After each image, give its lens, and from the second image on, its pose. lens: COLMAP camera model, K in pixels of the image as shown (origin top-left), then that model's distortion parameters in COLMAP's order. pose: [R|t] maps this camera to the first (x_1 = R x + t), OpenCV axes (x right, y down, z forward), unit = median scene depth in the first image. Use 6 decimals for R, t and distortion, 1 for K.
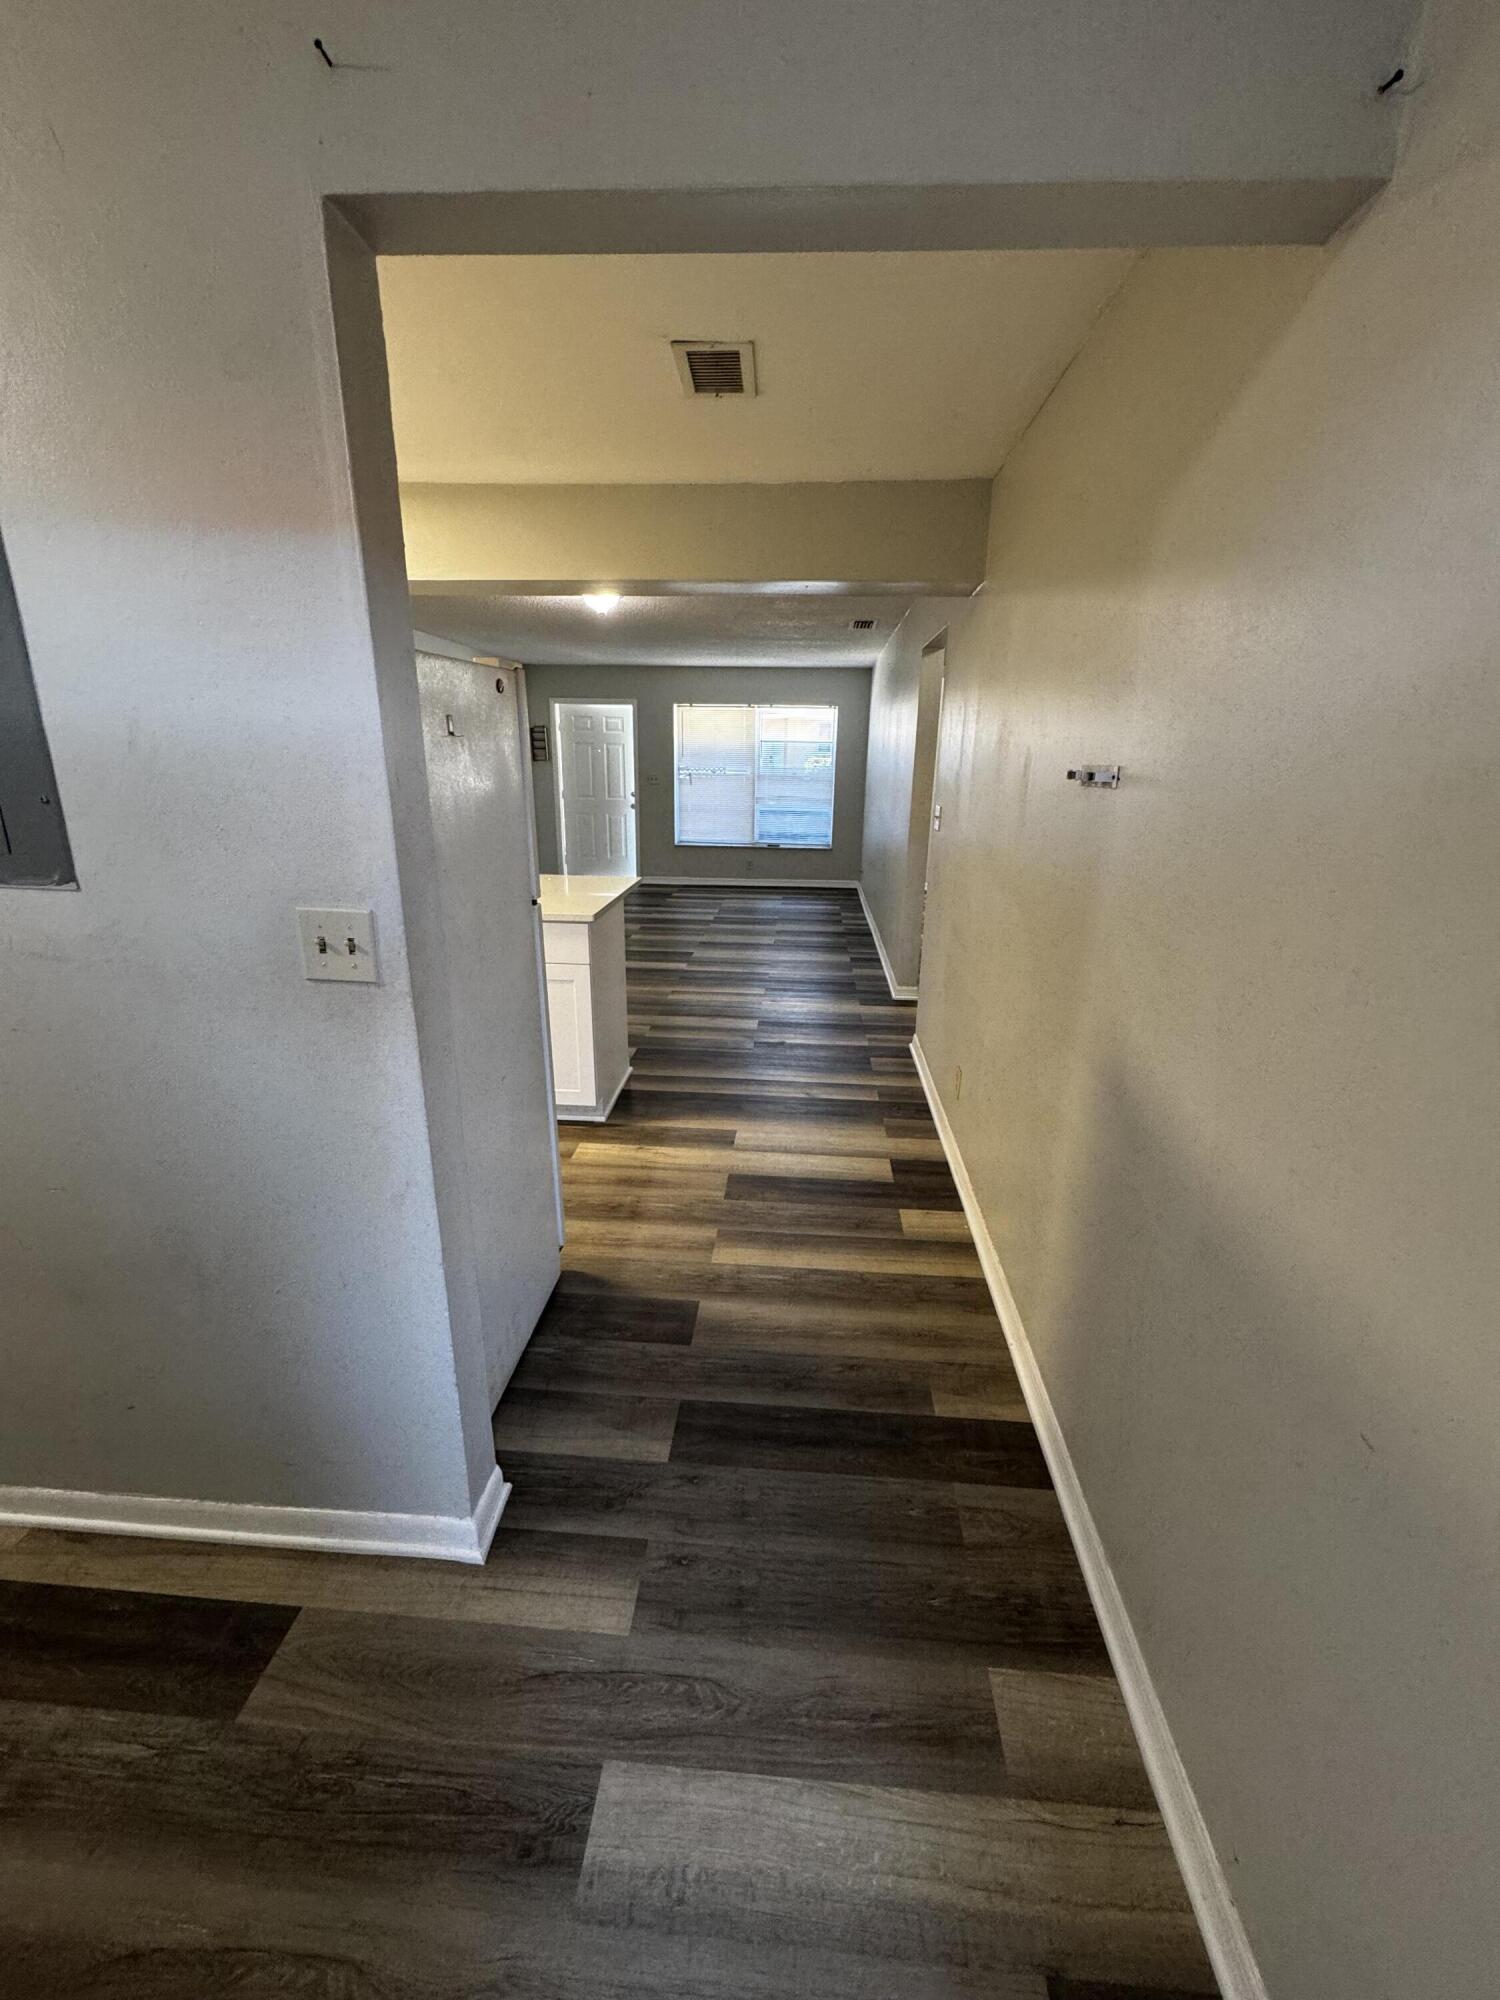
lens RADIAL K [[797.6, 0, 746.9], [0, 797.6, 1000.6], [0, 0, 1]] dist [-0.003424, 0.000600]
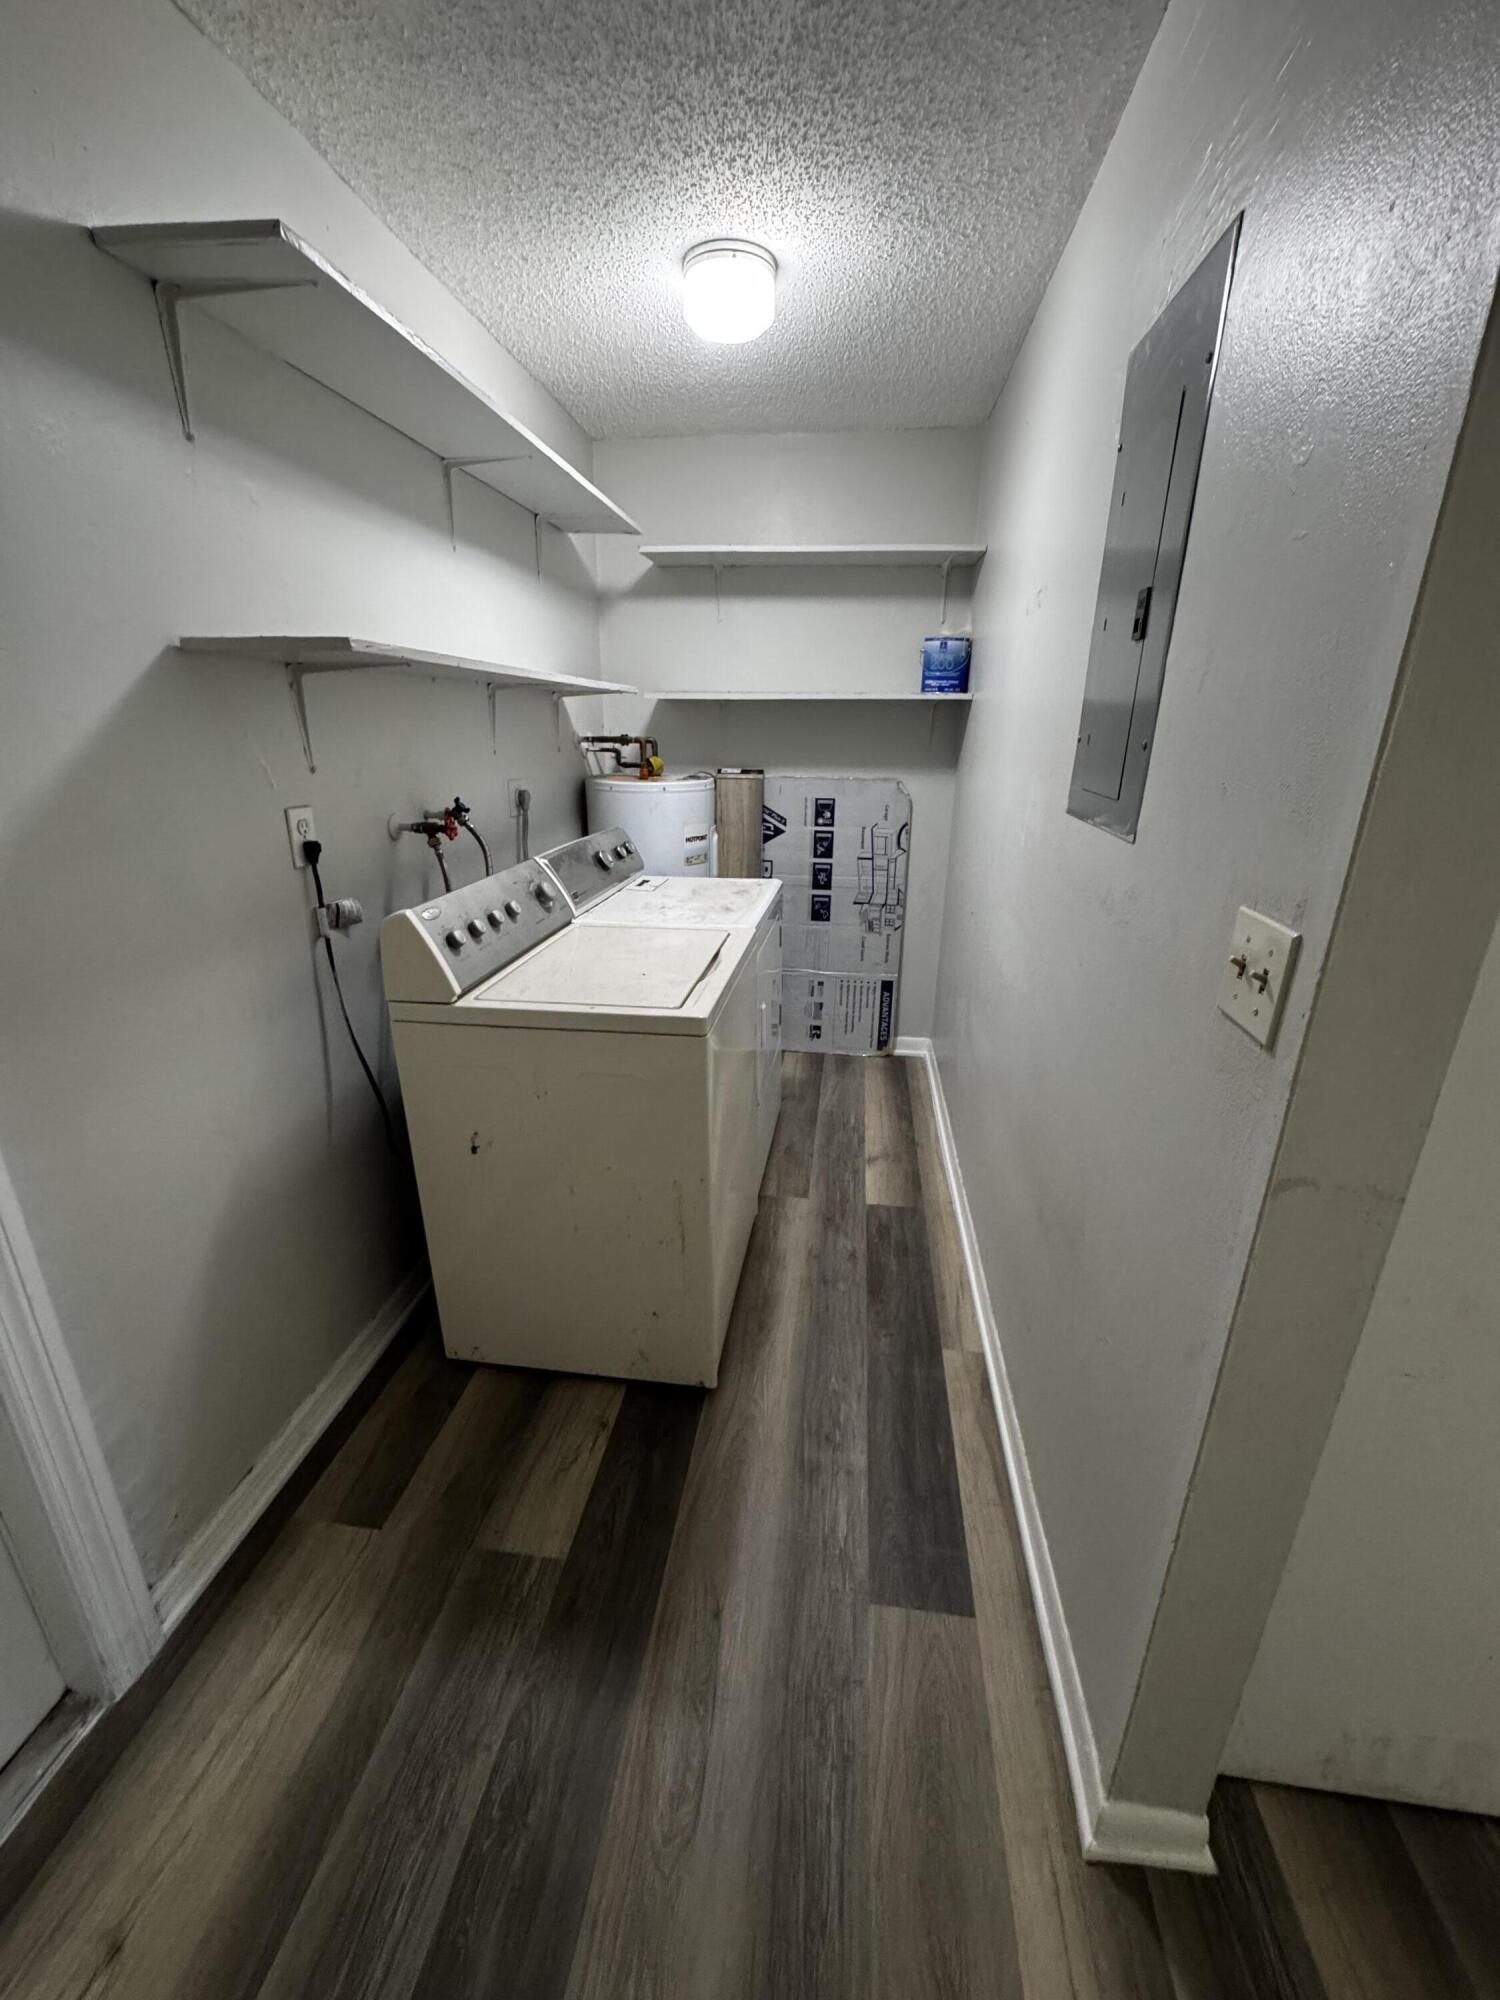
lens RADIAL K [[797.6, 0, 754.2], [0, 797.6, 997.5], [0, 0, 1]] dist [-0.003424, 0.000600]
pose [[-0.048885, 0.314681, -0.947938, 0.140341], [-0.306491, 0.898559, 0.314095, -0.135754], [0.950617, 0.305889, 0.052521, 0.586407]]
